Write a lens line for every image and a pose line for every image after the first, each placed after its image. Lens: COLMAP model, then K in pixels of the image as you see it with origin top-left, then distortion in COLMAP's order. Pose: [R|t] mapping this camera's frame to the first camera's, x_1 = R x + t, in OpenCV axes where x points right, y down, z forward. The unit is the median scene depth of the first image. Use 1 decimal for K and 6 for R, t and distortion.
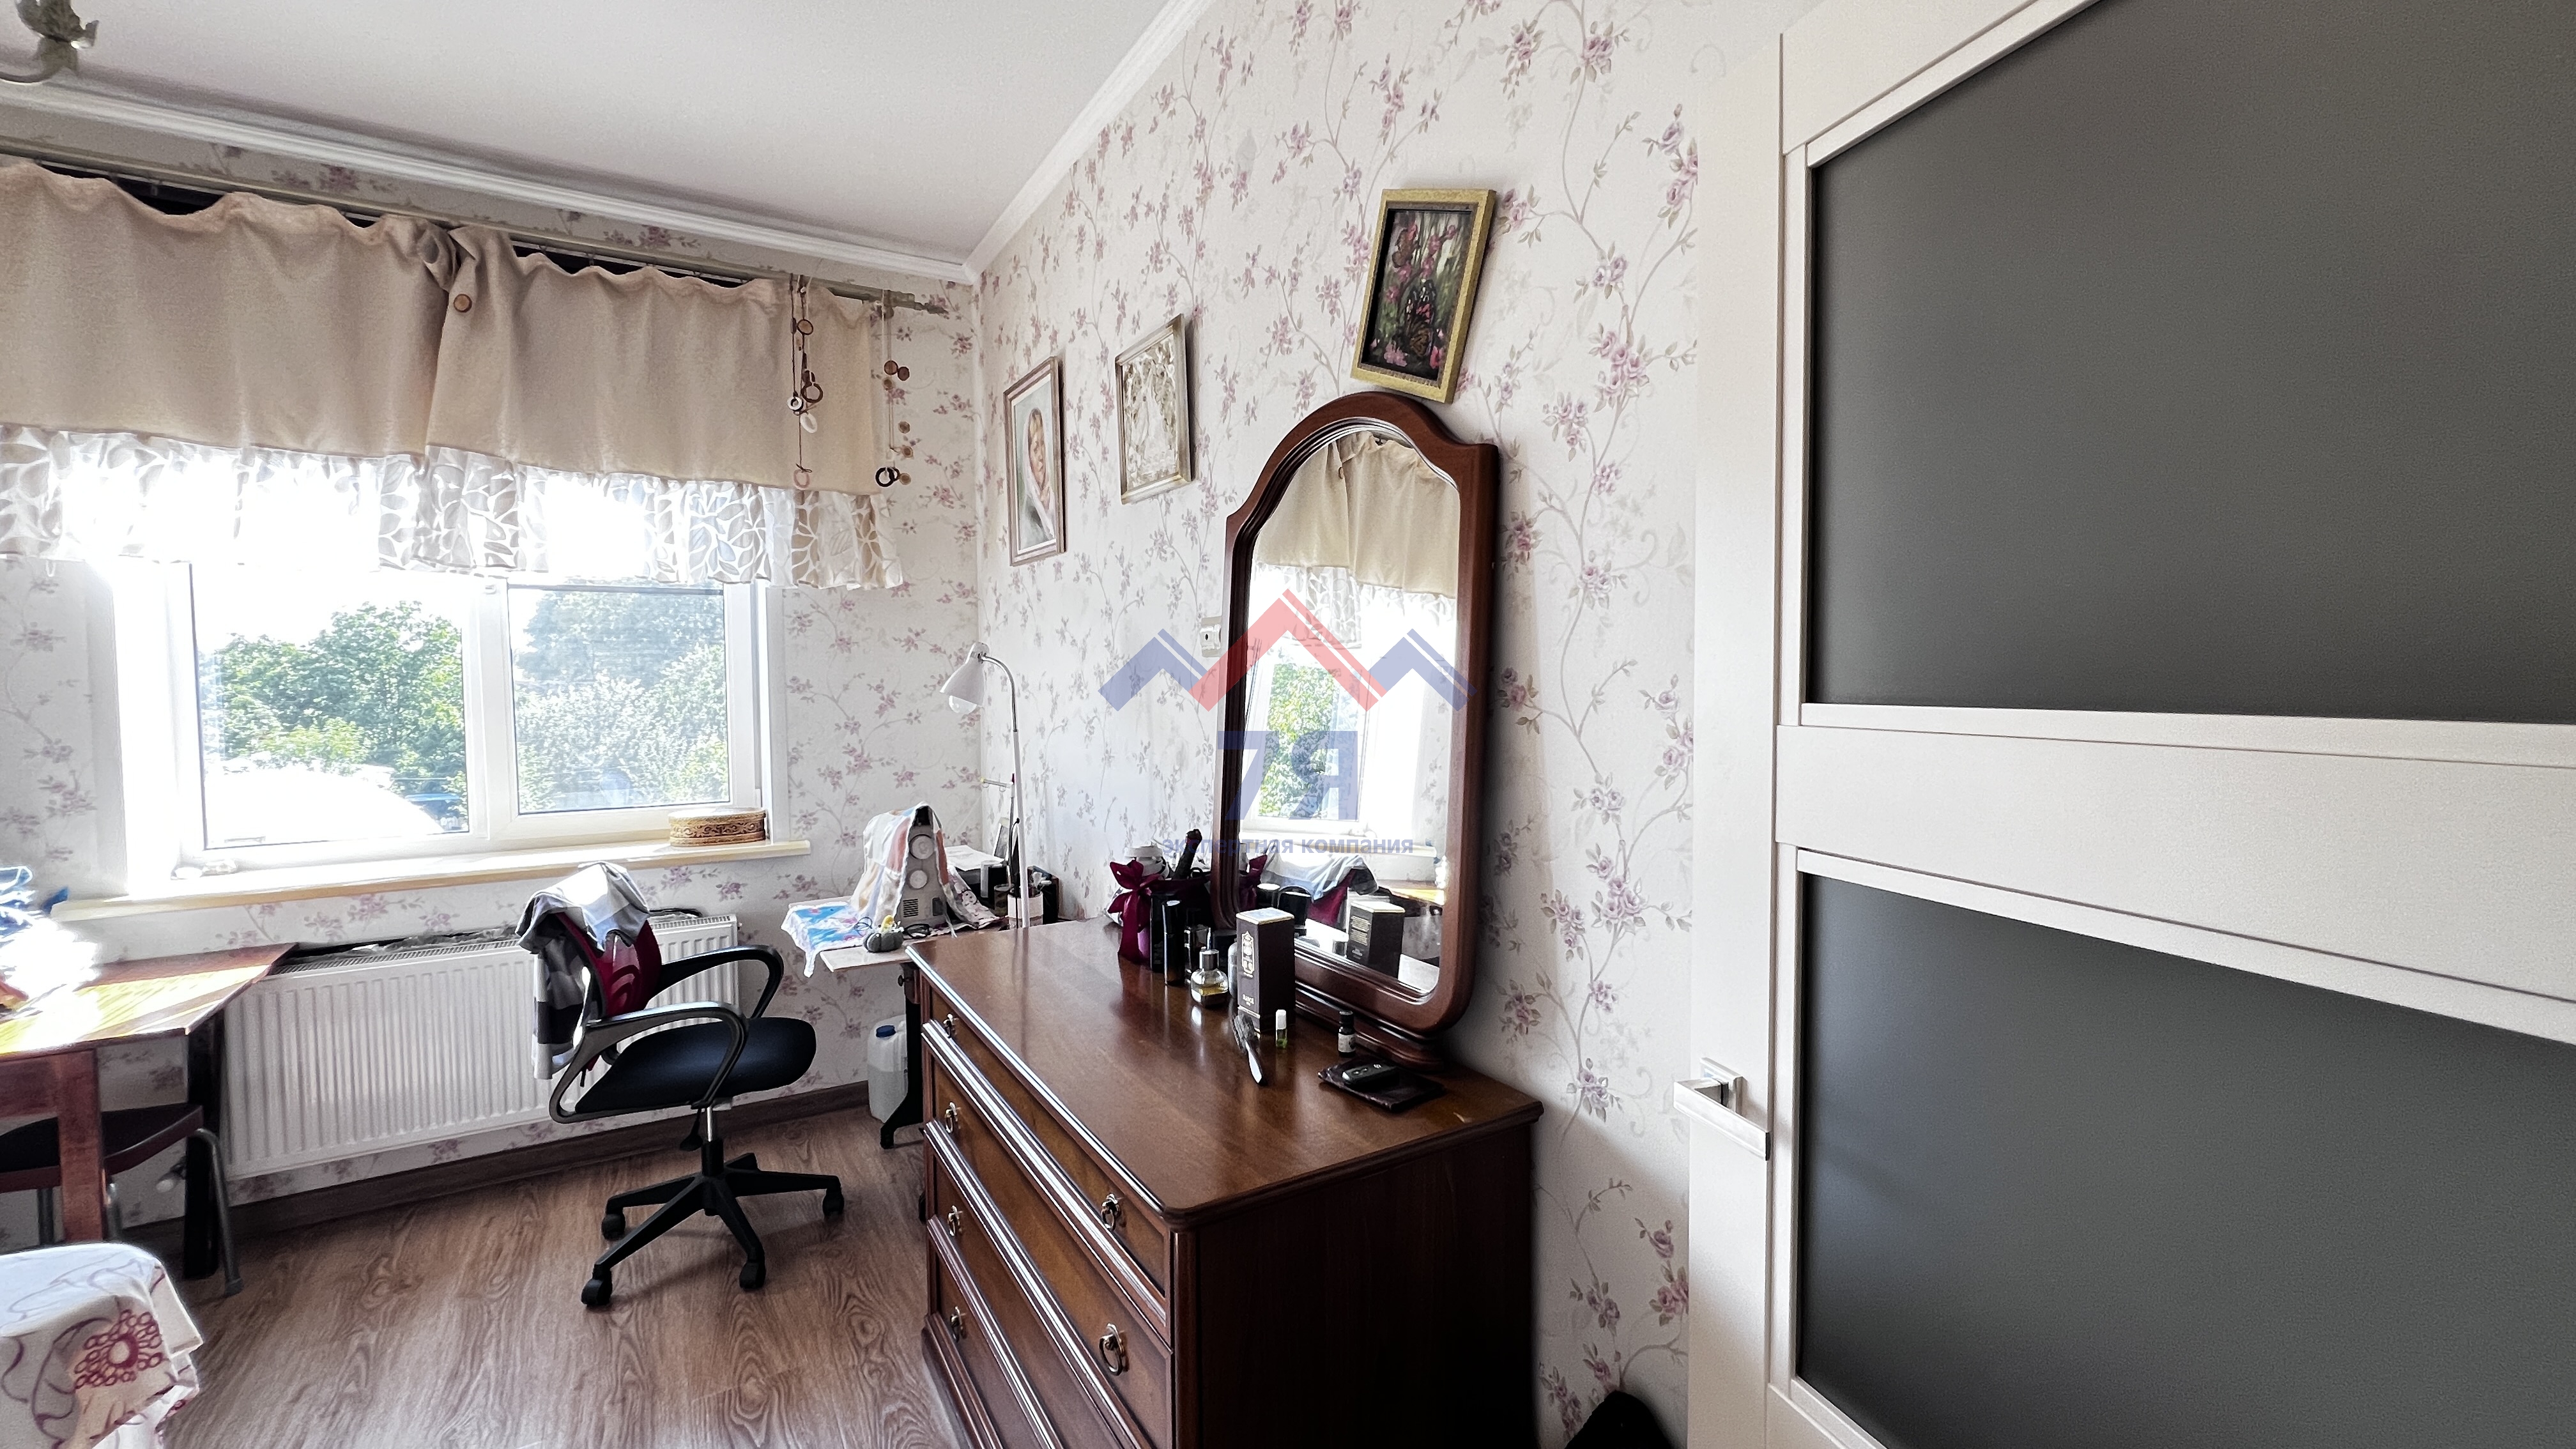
lens RADIAL K [[1040.7, 0, 1287.0], [0, 1040.7, 722.5], [0, 0, 1]] dist [0.000263, -0.000272]
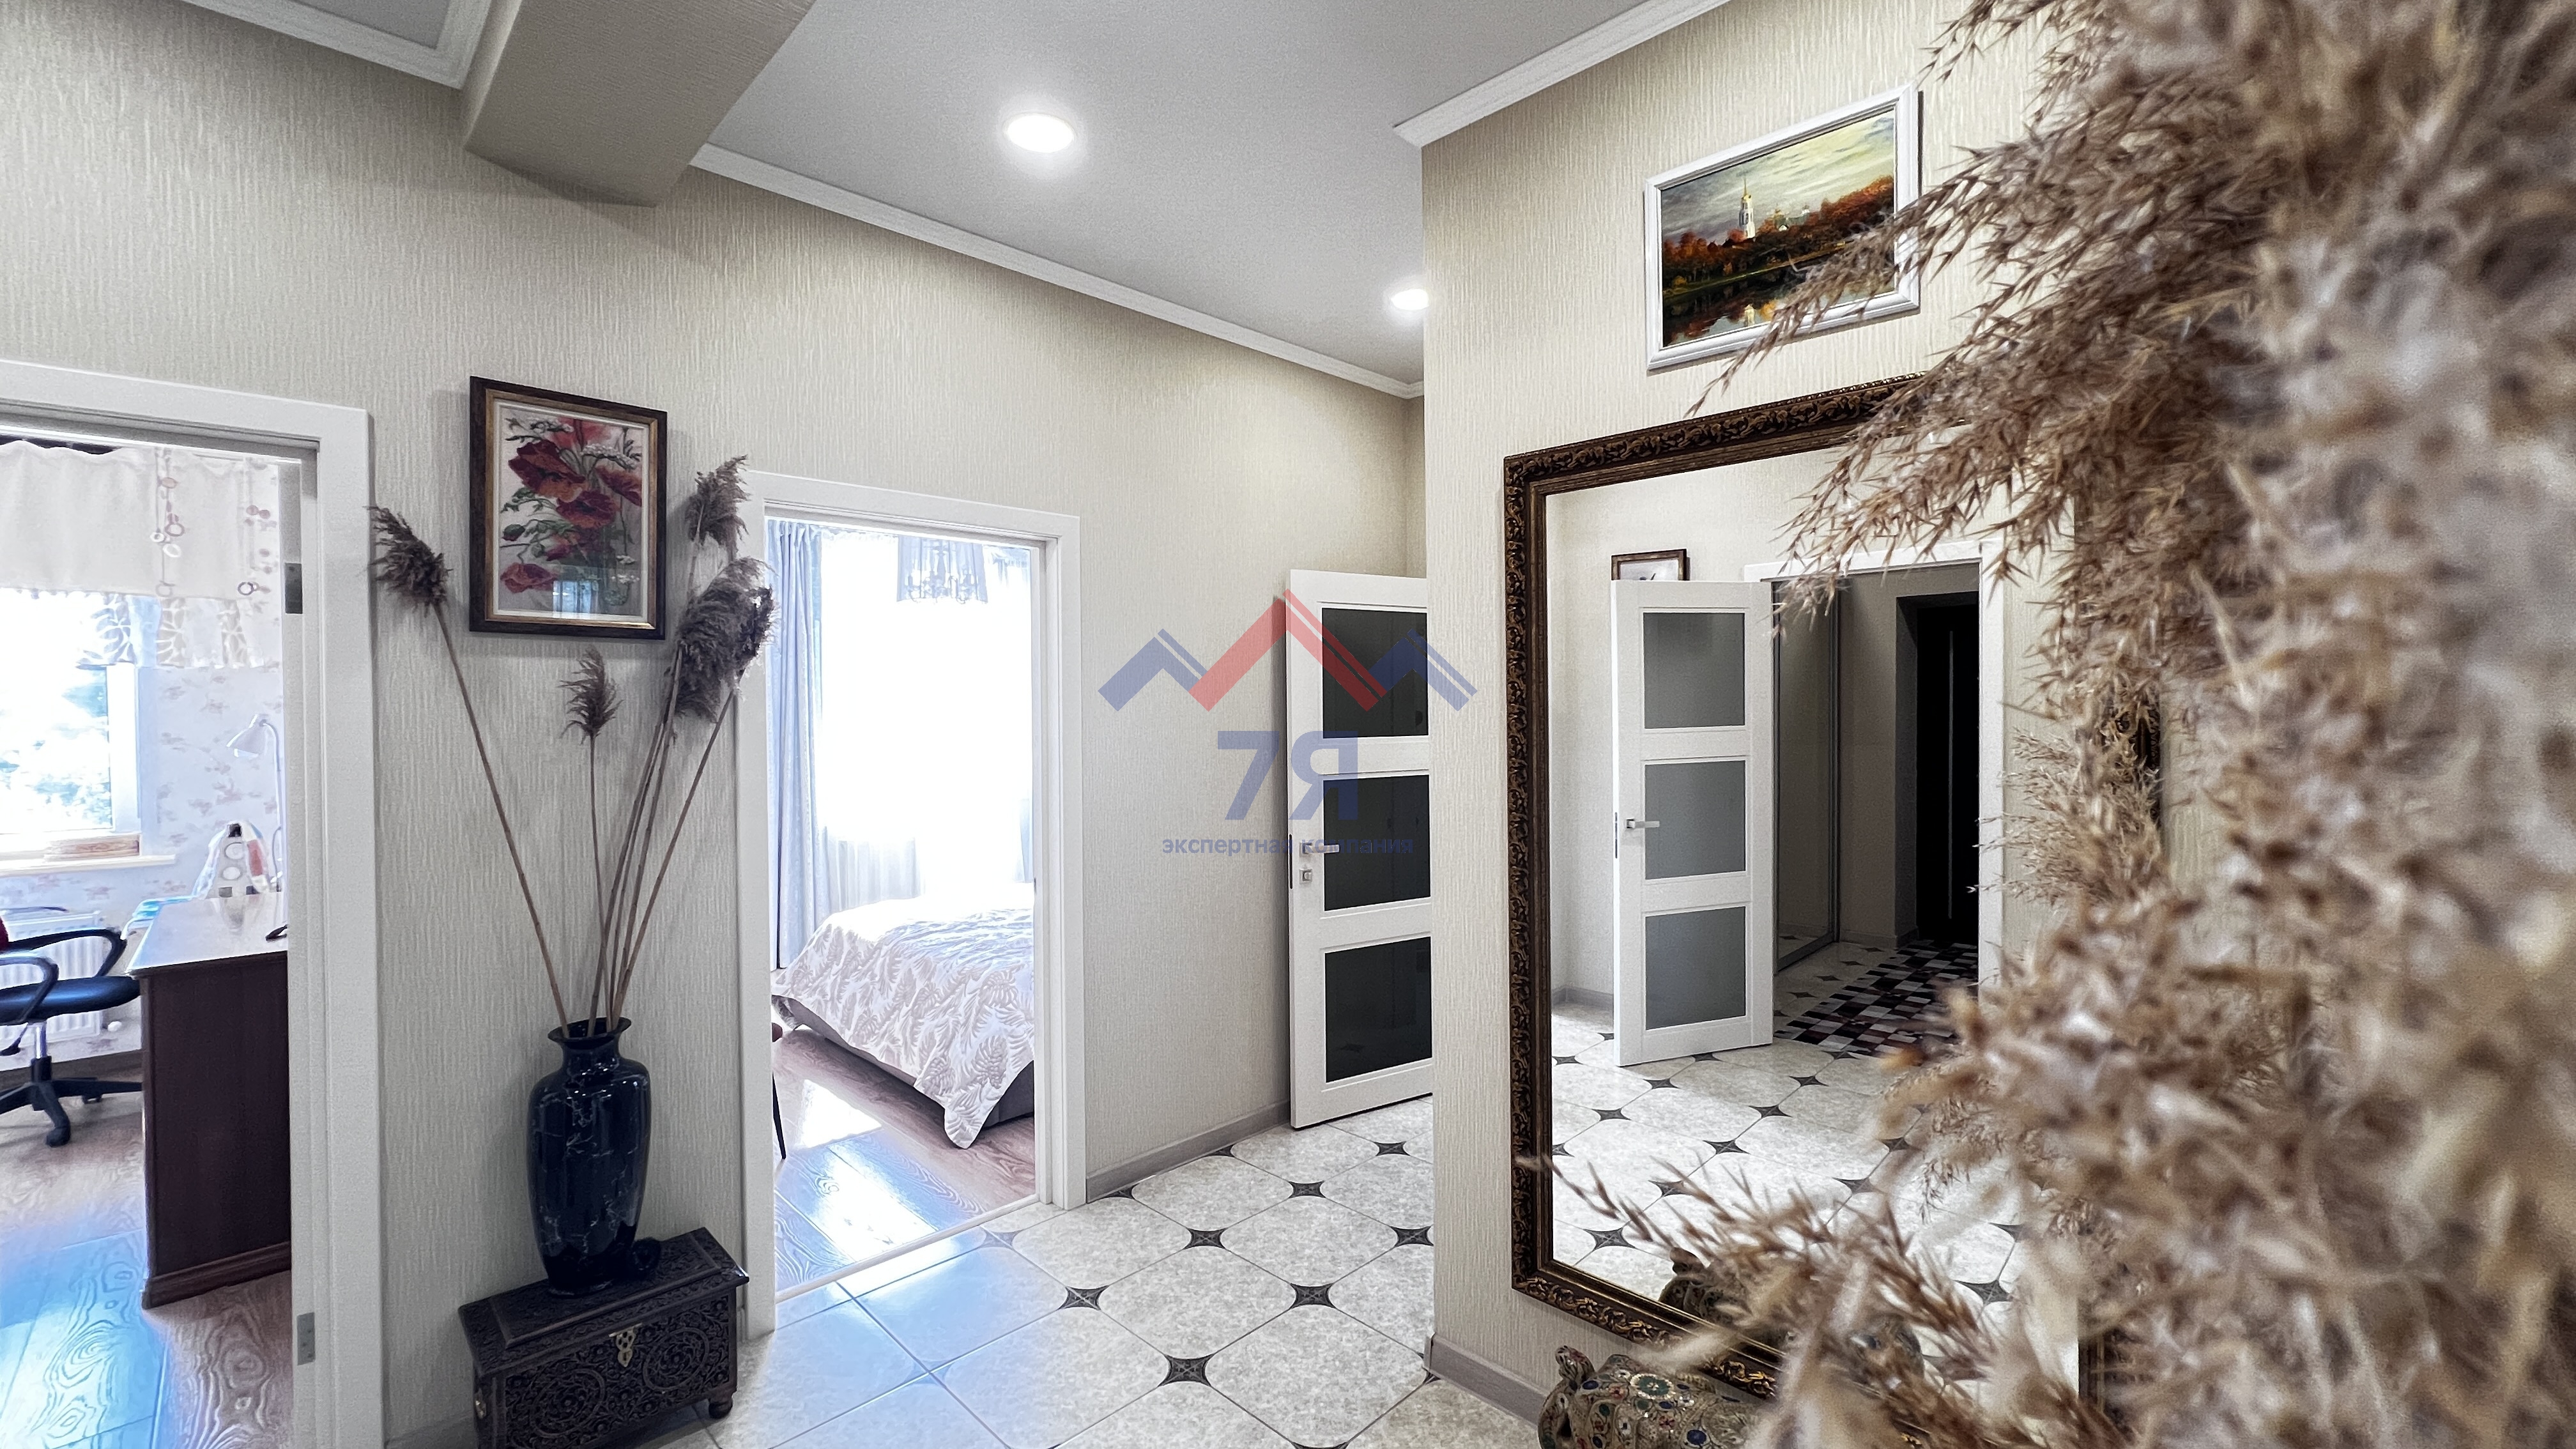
lens RADIAL K [[1040.7, 0, 1286.8], [0, 1040.7, 716.0], [0, 0, 1]] dist [0.000263, -0.000272]
pose [[0.970939, 0.003092, 0.239307, 0.635129], [0.004498, 0.999504, -0.031165, -0.017397], [-0.239285, 0.031335, 0.970444, -0.676983]]
